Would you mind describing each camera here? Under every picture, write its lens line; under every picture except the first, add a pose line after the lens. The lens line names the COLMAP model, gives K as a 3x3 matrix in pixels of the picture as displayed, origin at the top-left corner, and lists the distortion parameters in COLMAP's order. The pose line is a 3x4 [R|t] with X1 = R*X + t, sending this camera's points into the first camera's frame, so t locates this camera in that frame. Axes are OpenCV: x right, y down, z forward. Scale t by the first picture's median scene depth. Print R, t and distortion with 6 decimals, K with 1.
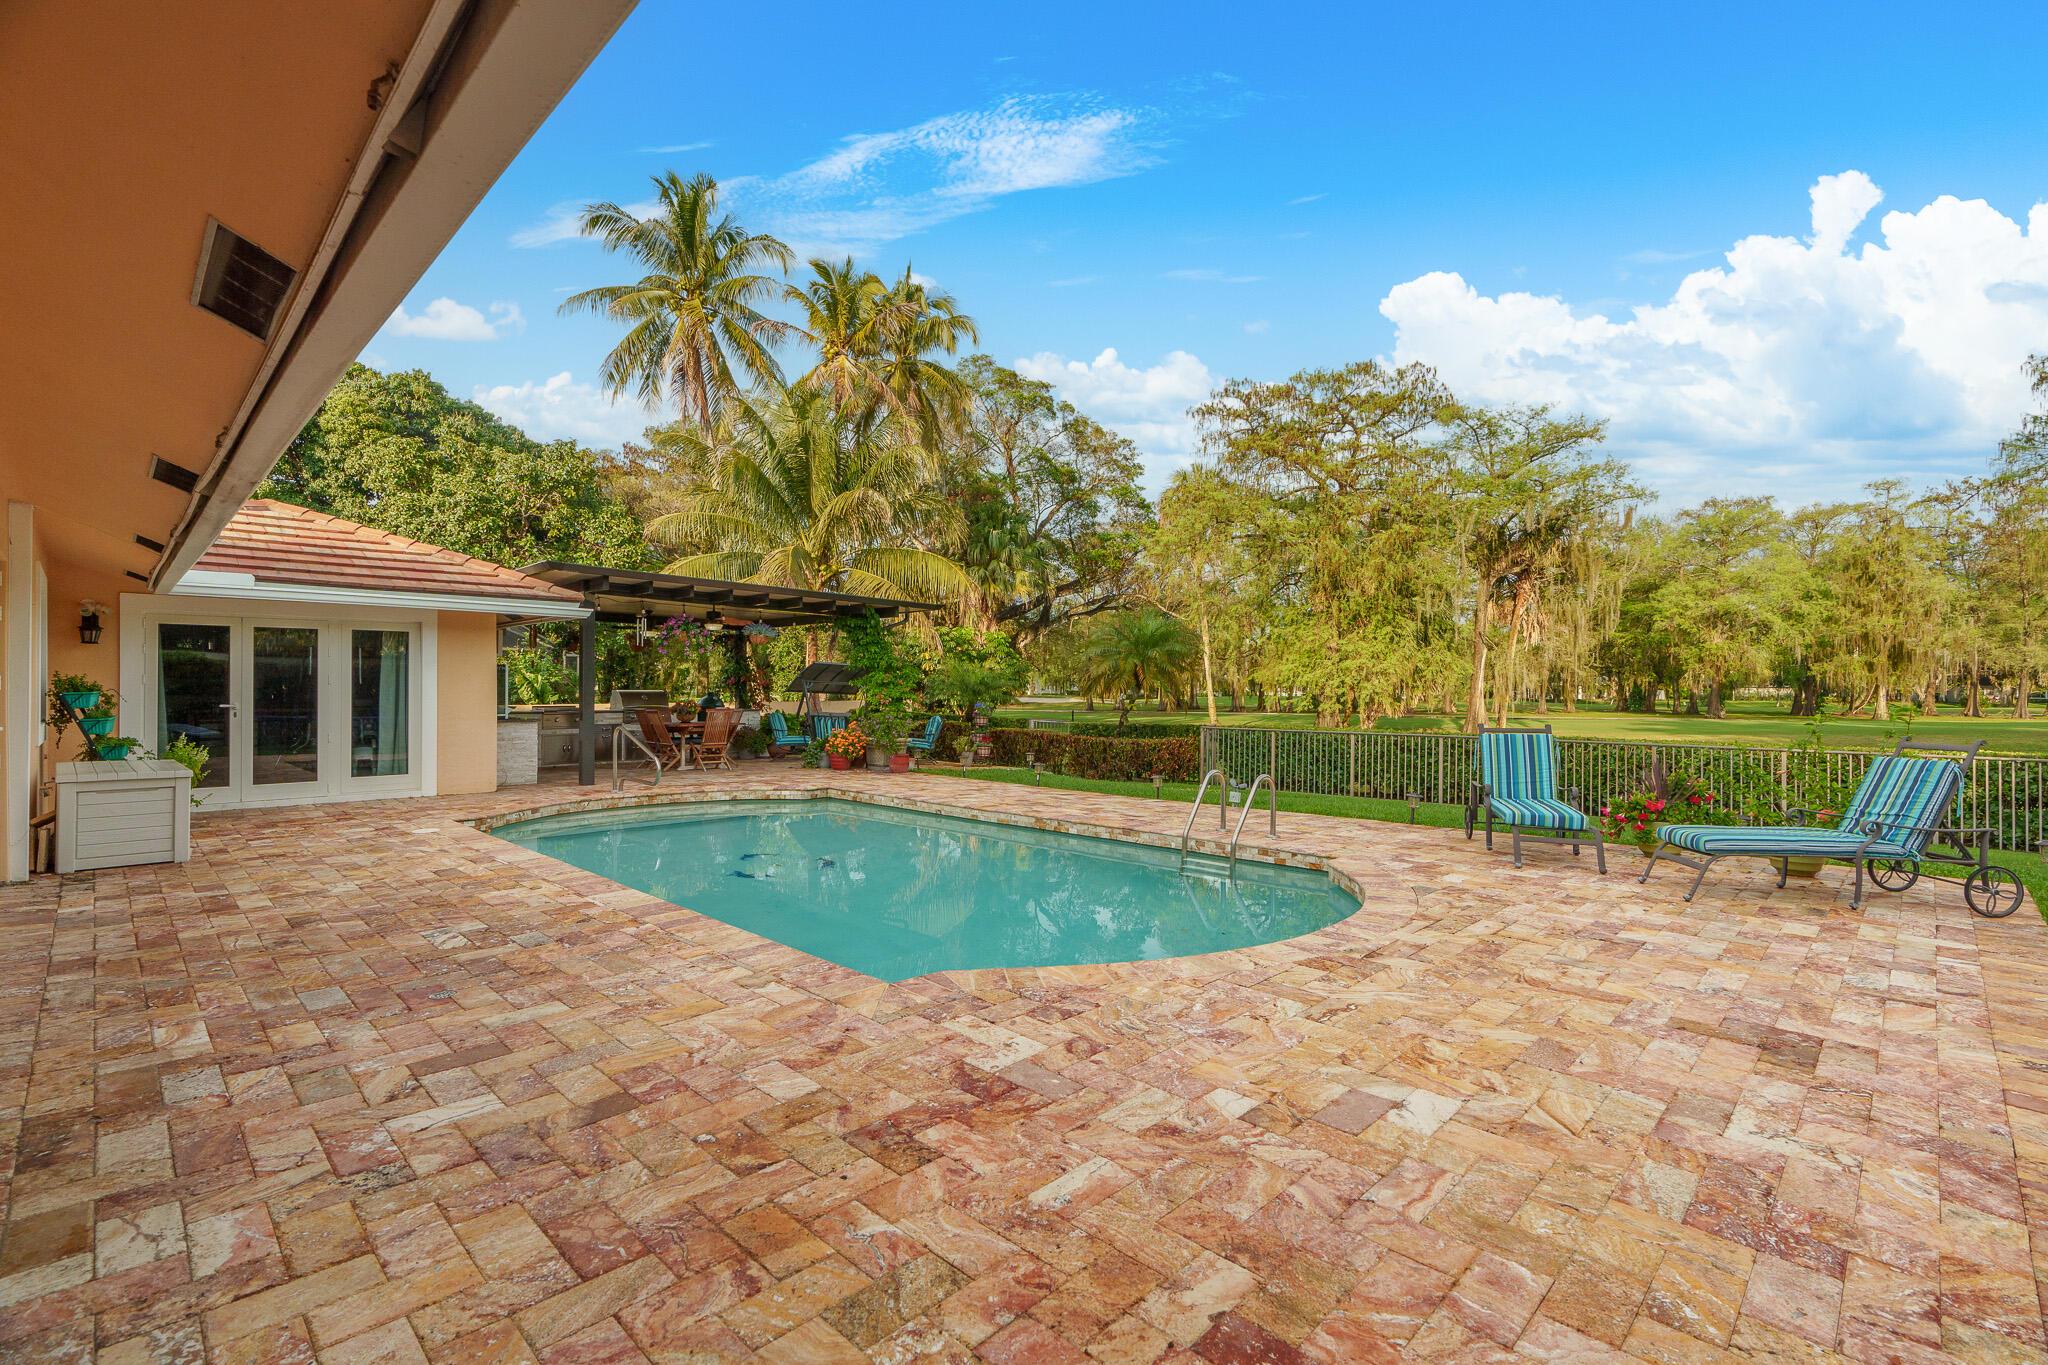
lens RADIAL K [[928.6, 0, 1026.0], [0, 928.6, 680.7], [0, 0, 1]] dist [-0.007925, 0.003326]
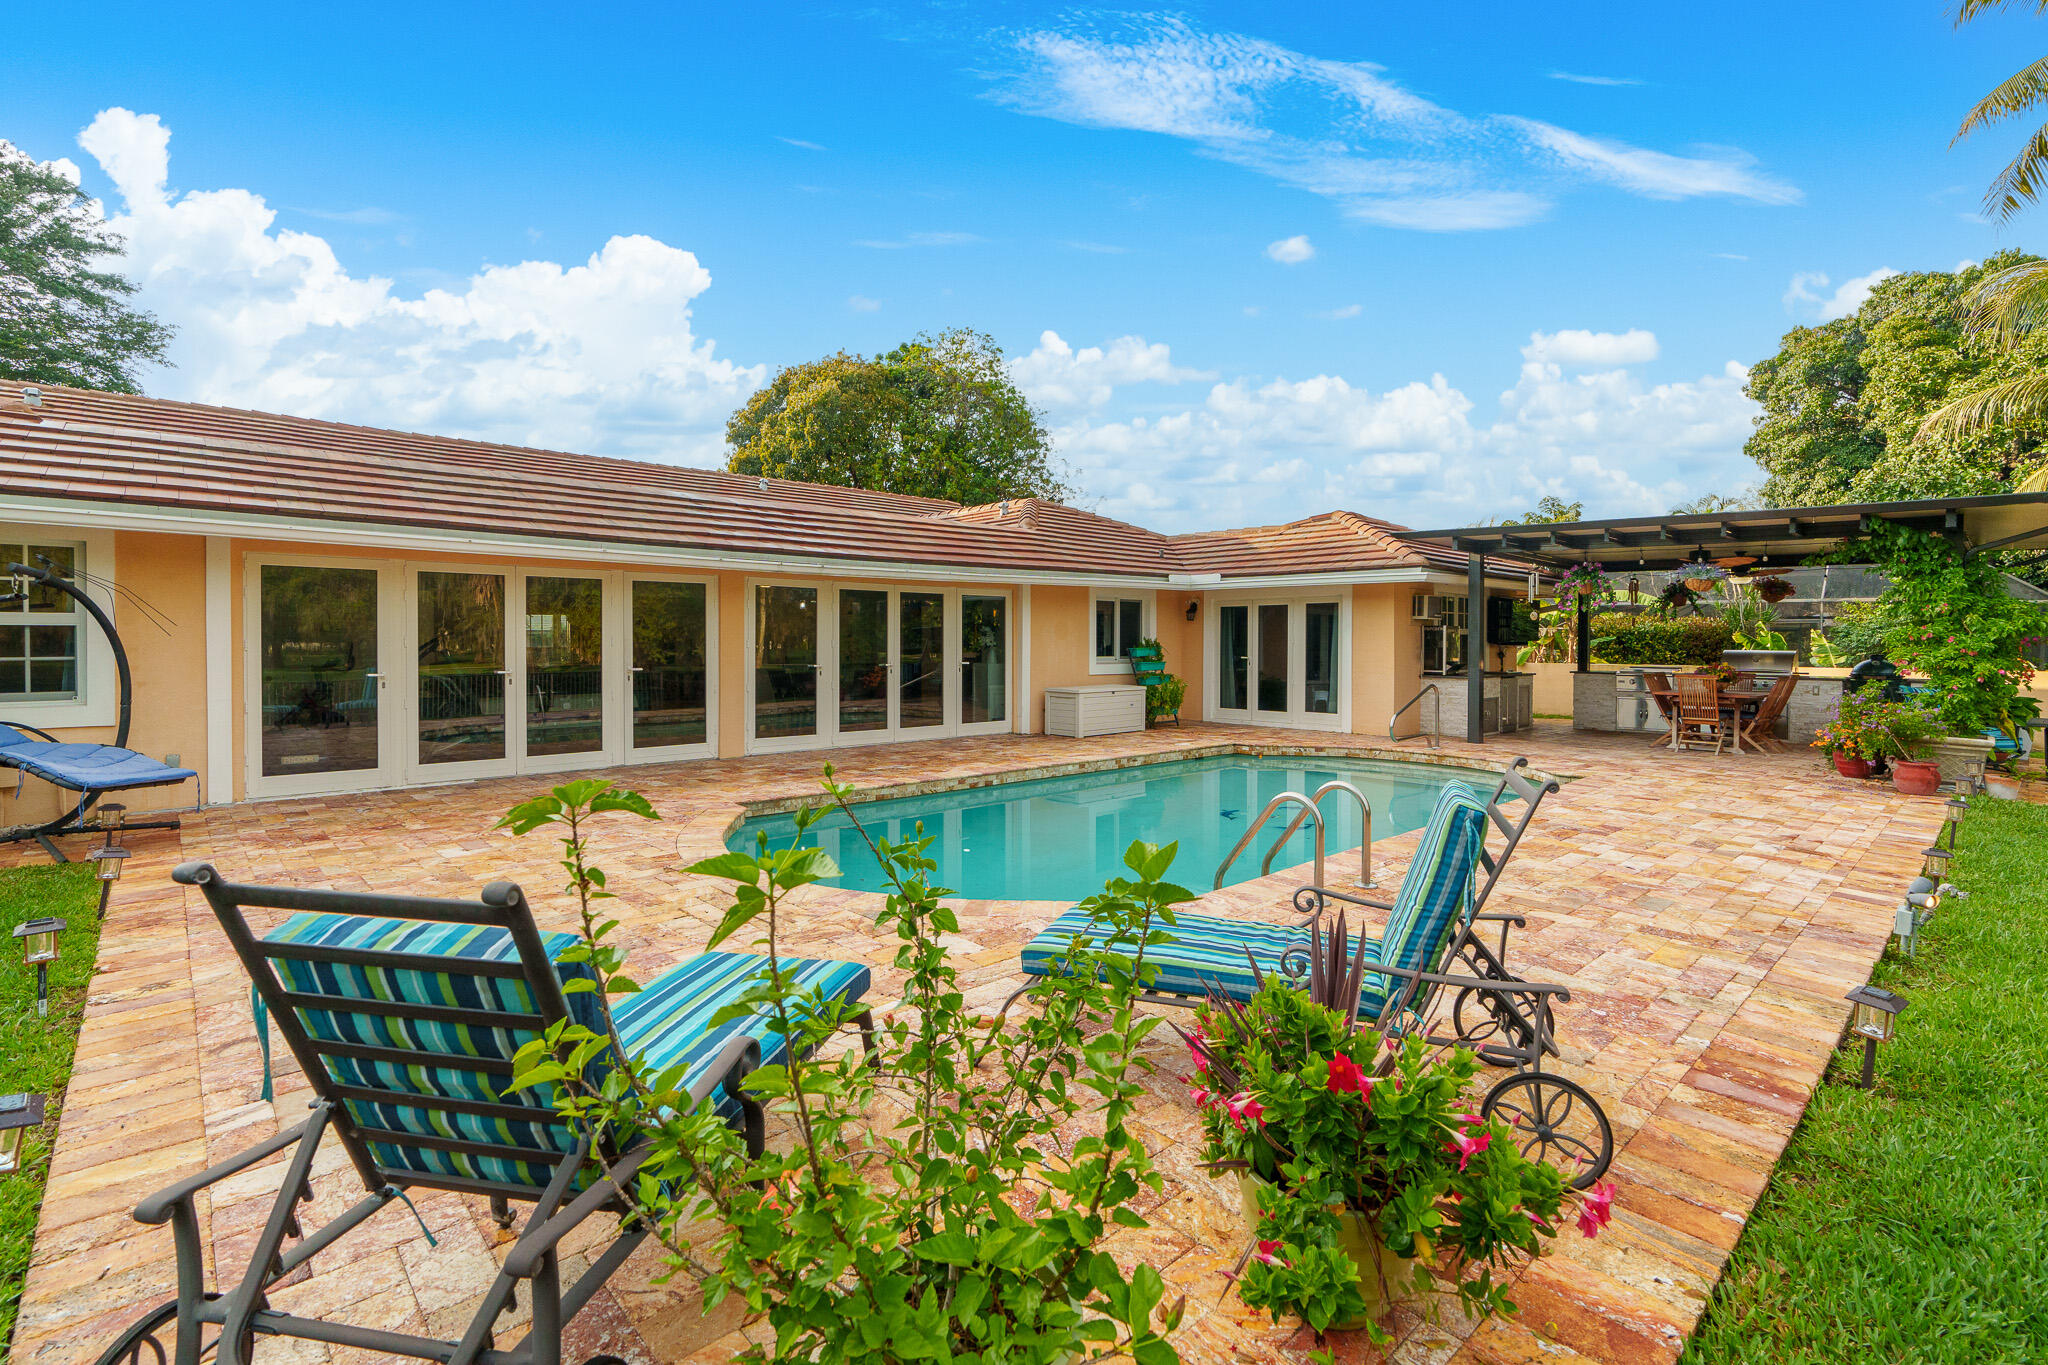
lens RADIAL K [[928.6, 0, 1011.6], [0, 928.6, 644.4], [0, 0, 1]] dist [-0.007925, 0.003326]
pose [[-0.031551, -0.008301, -0.999468, 0.677297], [0.005210, 0.999951, -0.008470, 0.012062], [0.999489, -0.005474, -0.031507, 0.622833]]
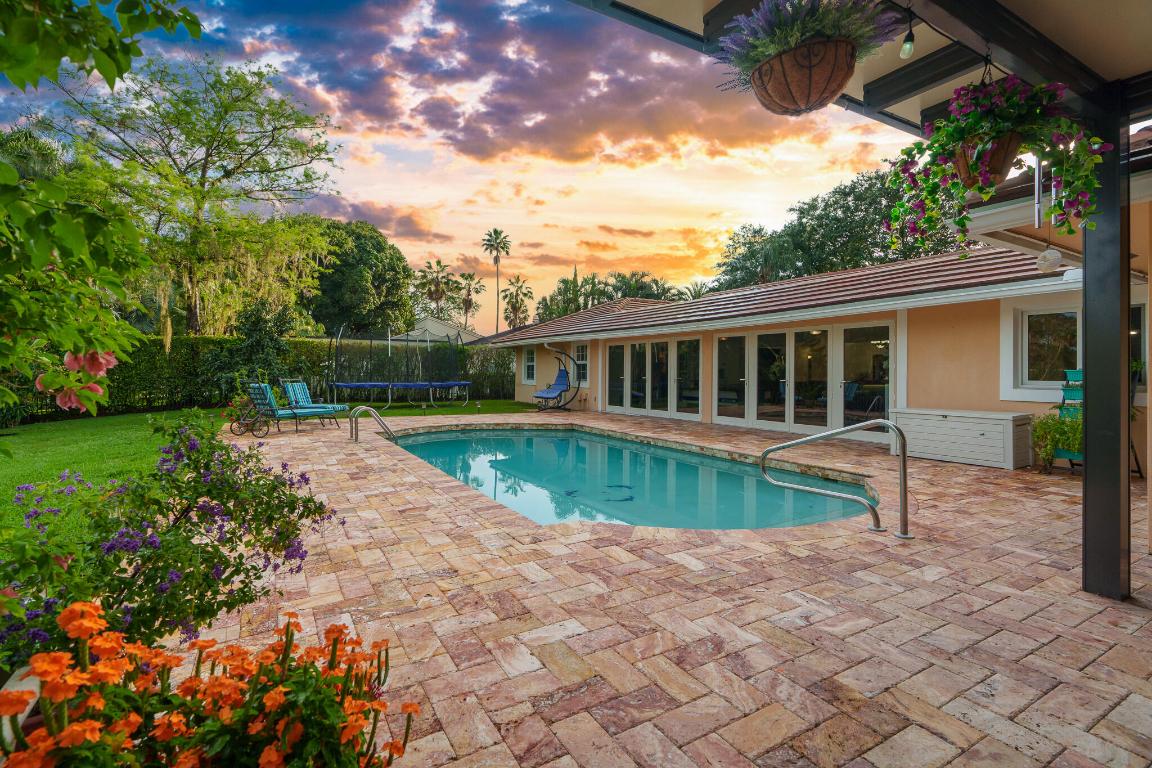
lens RADIAL K [[522.3, 0, 578.0], [0, 522.3, 382.9], [0, 0, 1]] dist [-0.007925, 0.003326]
pose [[-0.964419, -0.017339, 0.263808, -0.364349], [-0.014496, 0.999814, 0.012721, 0.023812], [-0.263979, 0.008444, -0.964491, 1.520336]]
